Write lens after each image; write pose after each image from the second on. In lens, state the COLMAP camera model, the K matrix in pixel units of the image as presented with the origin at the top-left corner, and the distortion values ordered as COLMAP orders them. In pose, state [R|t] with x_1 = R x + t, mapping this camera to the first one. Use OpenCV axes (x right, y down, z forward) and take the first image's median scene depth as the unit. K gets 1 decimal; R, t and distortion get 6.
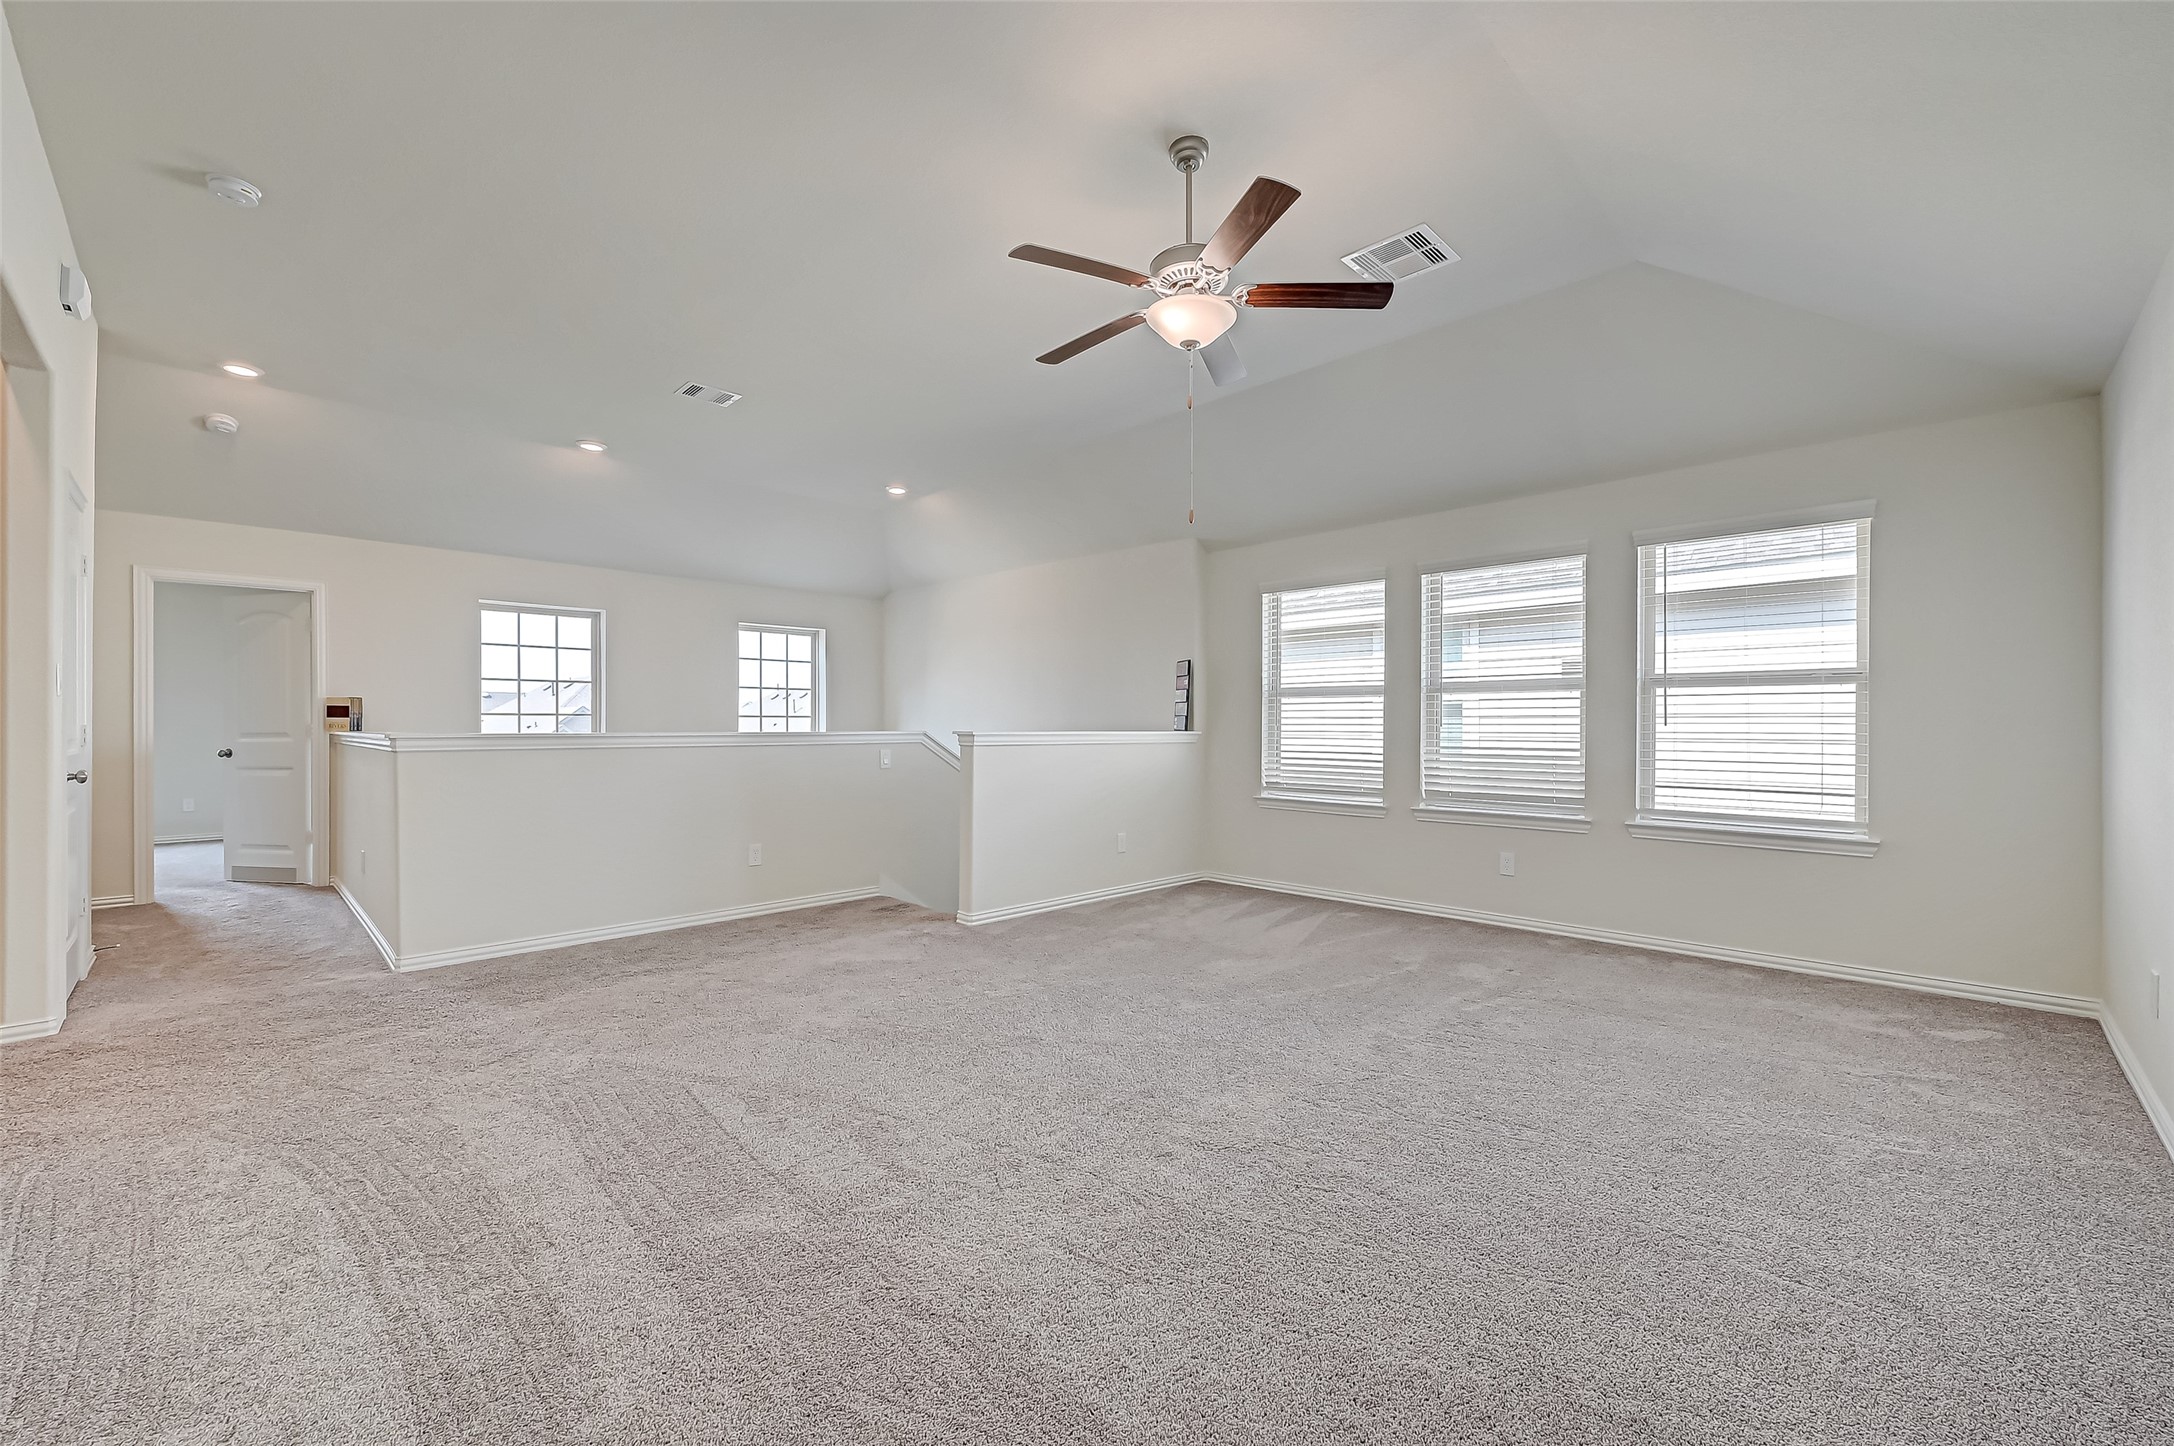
lens RADIAL K [[856.8, 0, 1089.7], [0, 856.8, 718.3], [0, 0, 1]] dist [-0.001218, 0.000039]
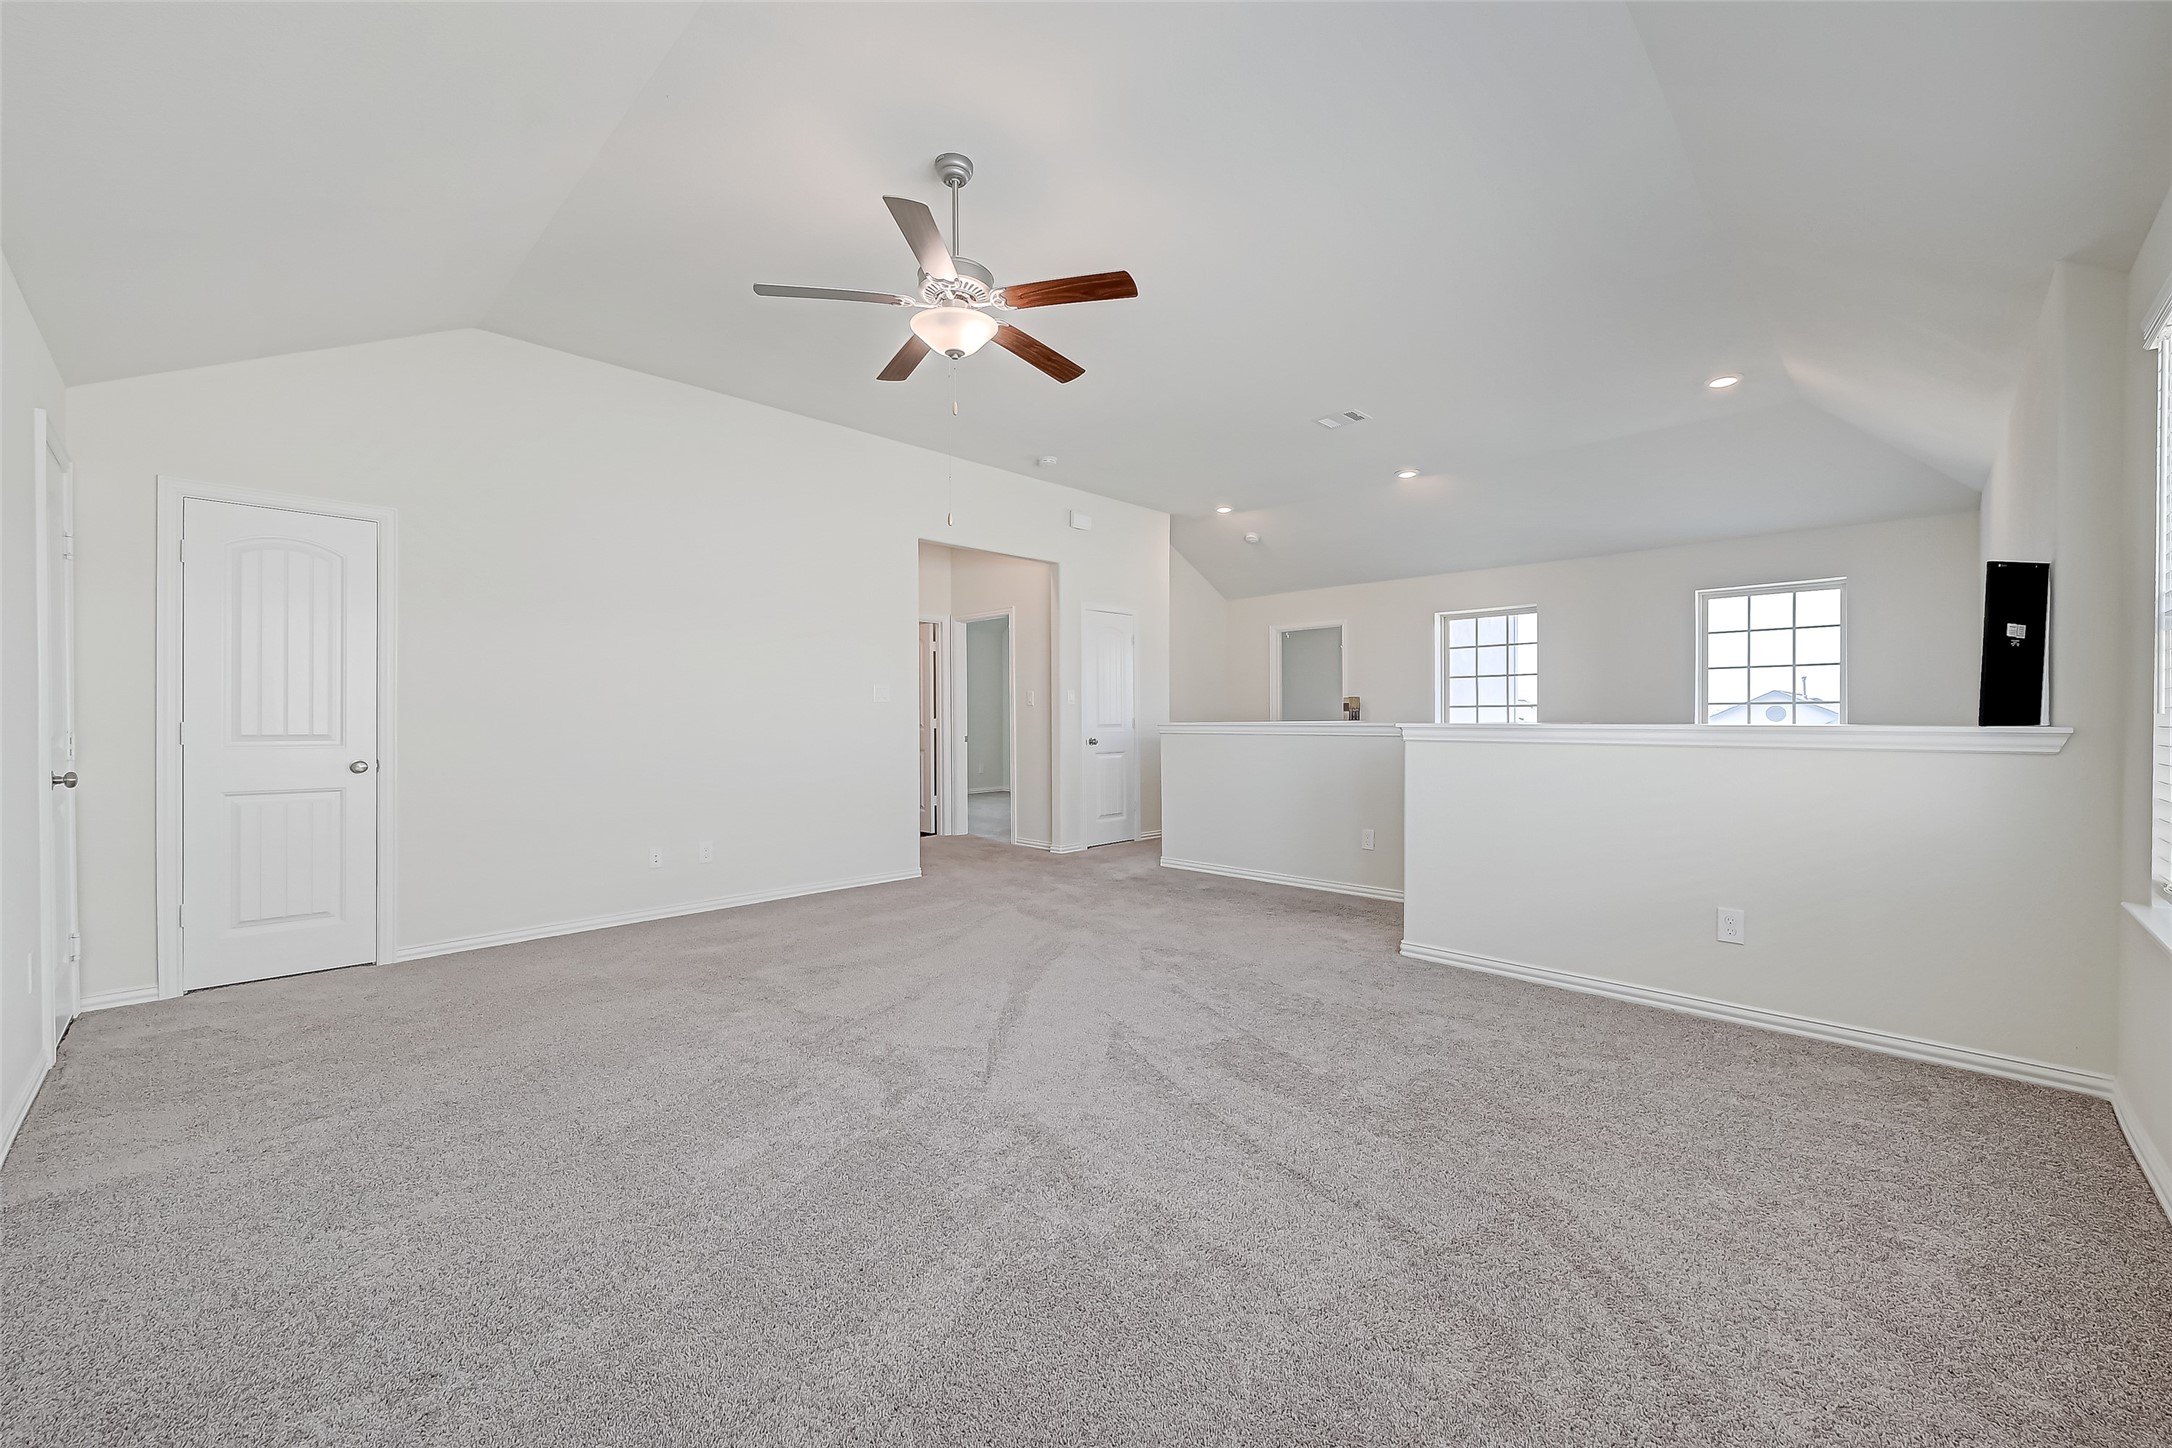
lens RADIAL K [[856.1, 0, 1088.7], [0, 856.1, 719.3], [0, 0, 1]] dist [-0.001218, 0.000039]
pose [[0.004783, 0.000855, -0.999988, 0.593521], [0.011701, 0.999931, 0.000910, 0.006222], [0.999920, -0.011706, 0.004773, 0.591699]]
